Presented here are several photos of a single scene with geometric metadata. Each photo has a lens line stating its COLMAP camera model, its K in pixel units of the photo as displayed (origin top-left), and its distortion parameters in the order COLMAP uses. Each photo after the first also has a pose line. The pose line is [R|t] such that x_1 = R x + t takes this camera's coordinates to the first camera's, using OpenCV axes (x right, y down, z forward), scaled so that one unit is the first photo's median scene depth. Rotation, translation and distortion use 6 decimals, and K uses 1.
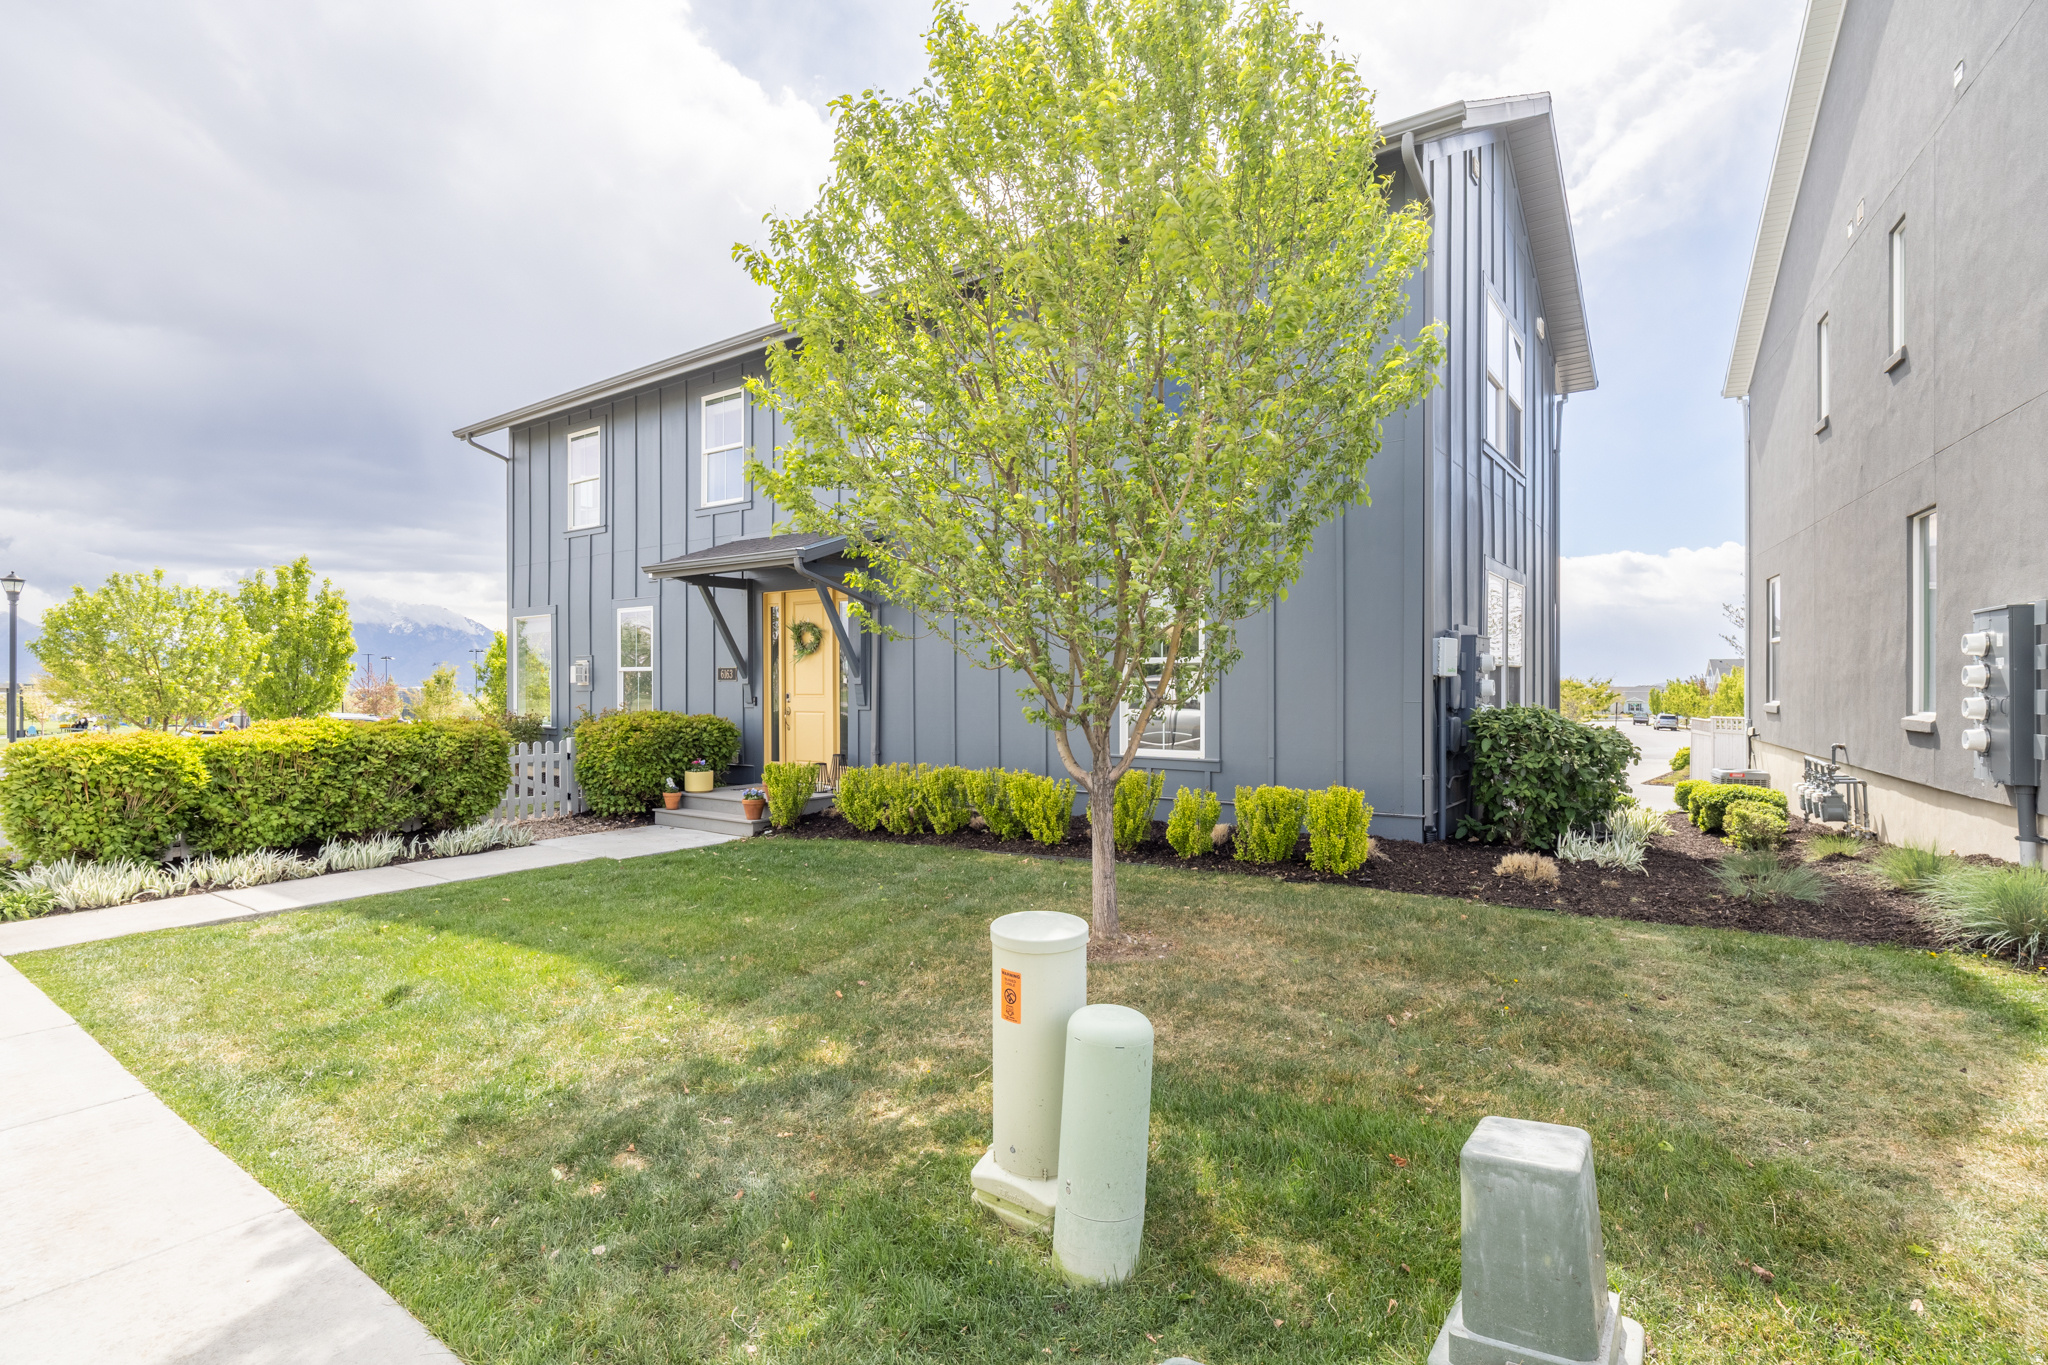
lens RADIAL K [[1002.9, 0, 1024.0], [0, 1002.9, 682.5], [0, 0, 1]] dist [0.000480, 0.000128]
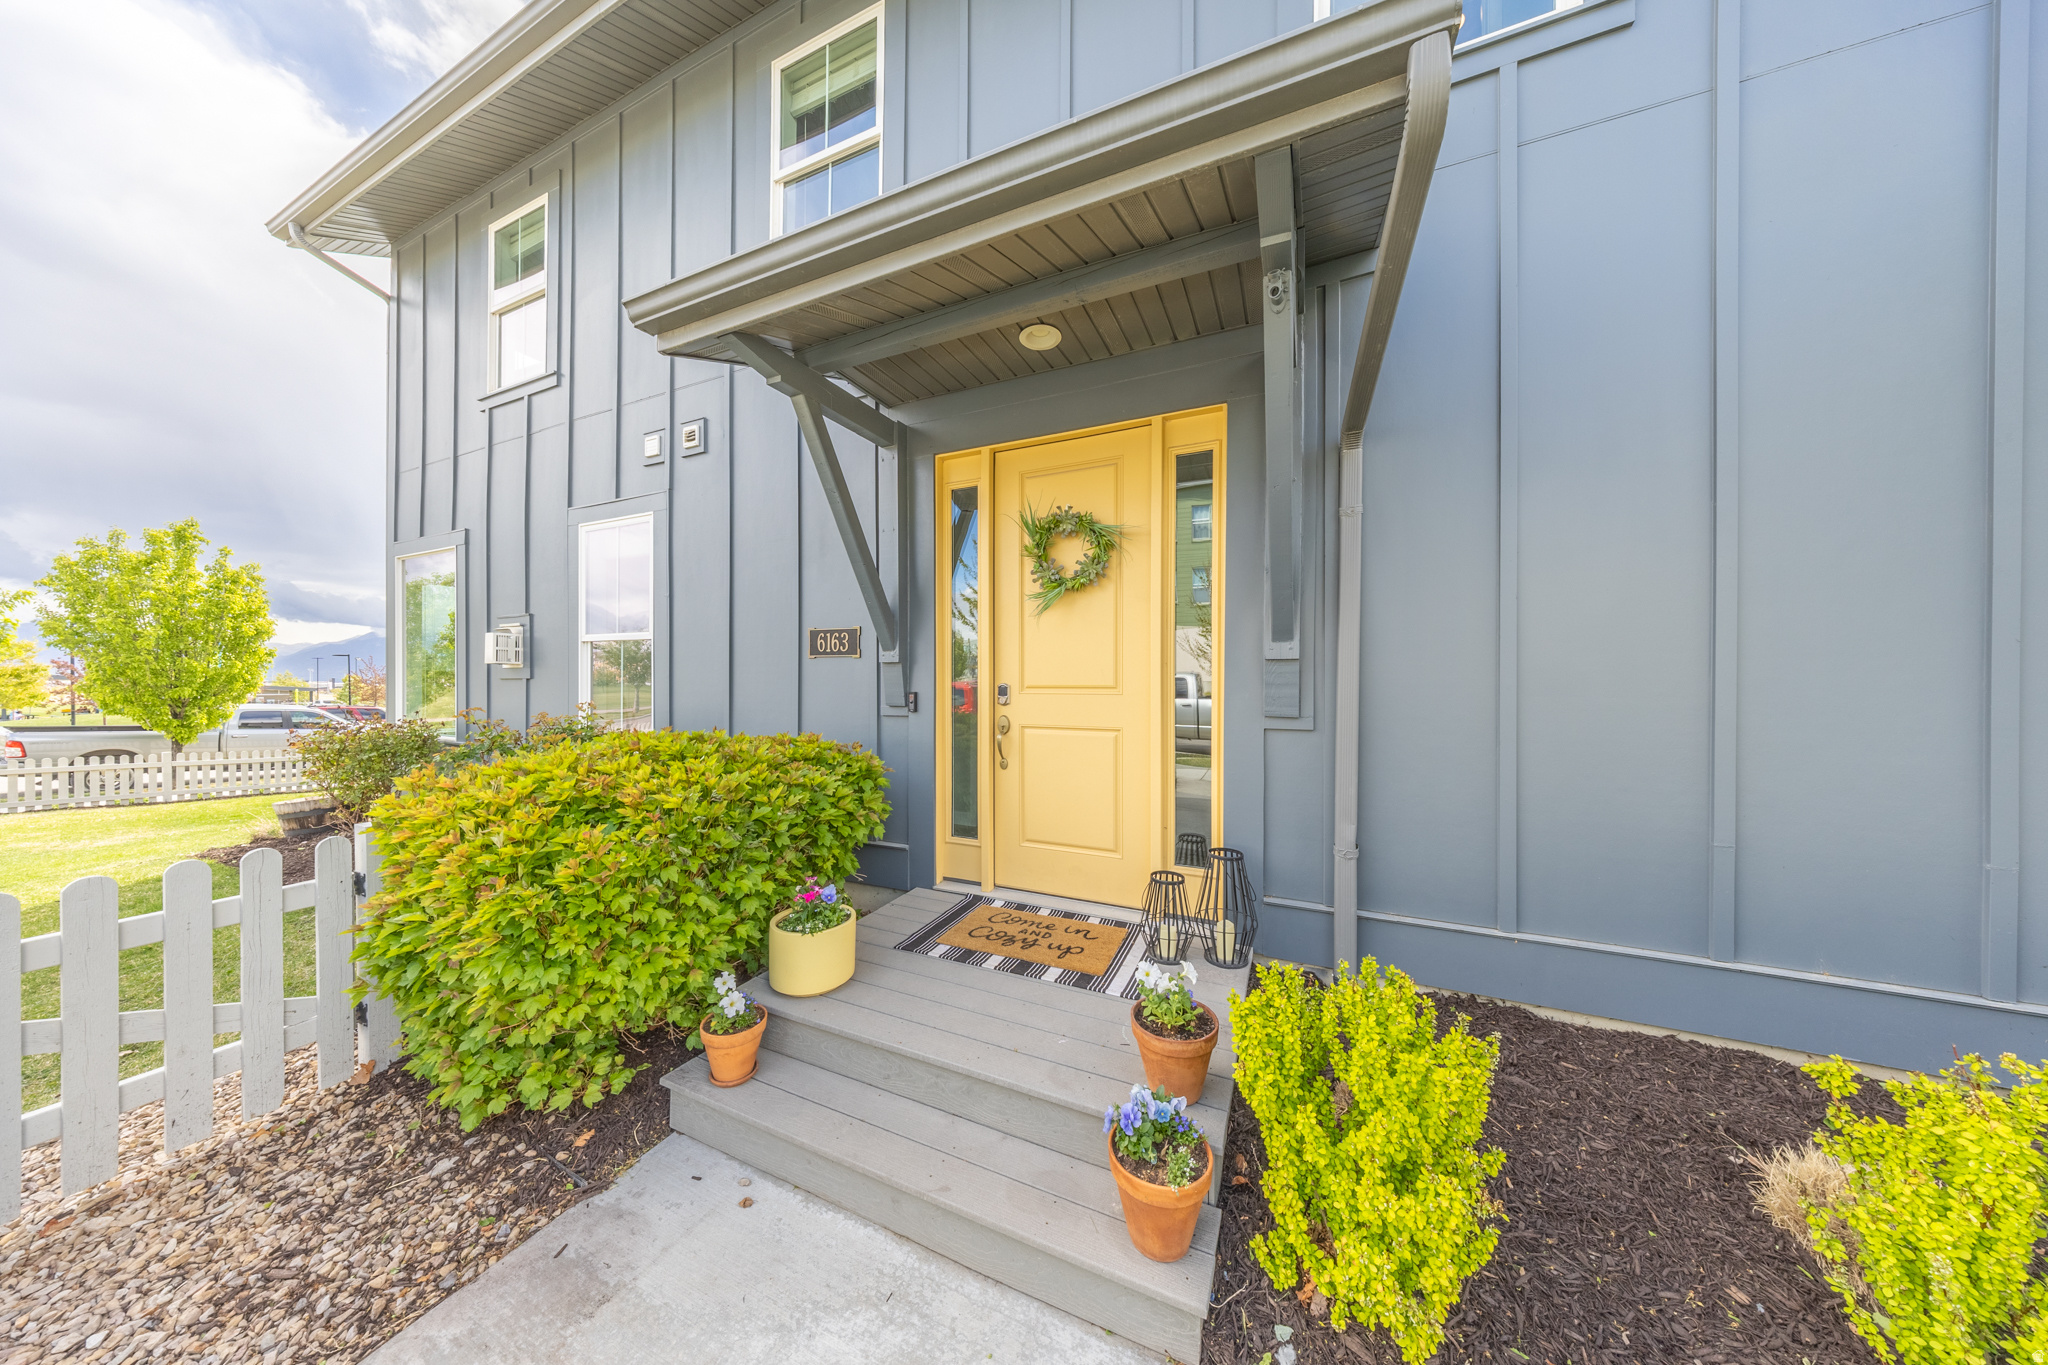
lens RADIAL K [[593.7, 0, 1024.0], [0, 593.7, 682.5], [0, 0, 1]] dist [-0.001607, -0.000078]
pose [[0.977054, 0.006250, 0.212898, -0.275745], [-0.007360, 0.999963, 0.004426, 0.008532], [-0.212863, -0.005891, 0.977064, 0.734848]]
